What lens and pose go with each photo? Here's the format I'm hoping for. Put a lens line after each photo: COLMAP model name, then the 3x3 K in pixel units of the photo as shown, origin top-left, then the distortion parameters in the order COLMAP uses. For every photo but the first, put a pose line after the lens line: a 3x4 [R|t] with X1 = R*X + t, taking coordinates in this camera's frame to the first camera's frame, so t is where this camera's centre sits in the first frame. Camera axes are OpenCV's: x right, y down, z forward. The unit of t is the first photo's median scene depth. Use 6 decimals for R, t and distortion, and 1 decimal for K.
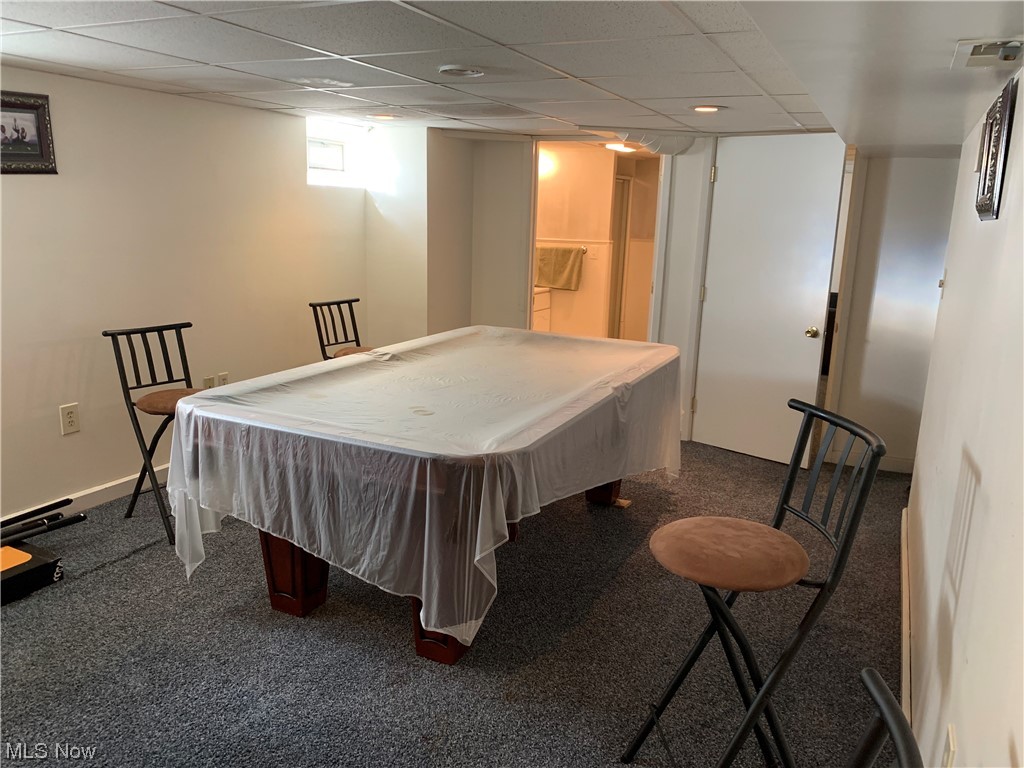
lens RADIAL K [[792.5, 0, 513.9], [0, 792.5, 387.2], [0, 0, 1]] dist [0.048886, -0.071067]
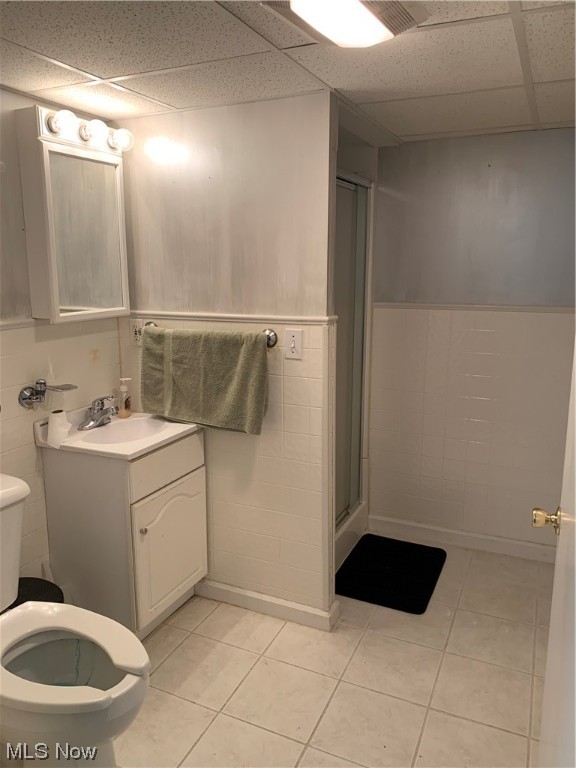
lens RADIAL K [[594.4, 0, 285.6], [0, 594.4, 381.0], [0, 0, 1]] dist [0.048886, -0.071067]
pose [[0.999207, -0.037906, 0.012180, 0.091223], [0.038356, 0.998498, -0.039115, -0.136092], [-0.010679, 0.039551, 0.999160, 0.677922]]
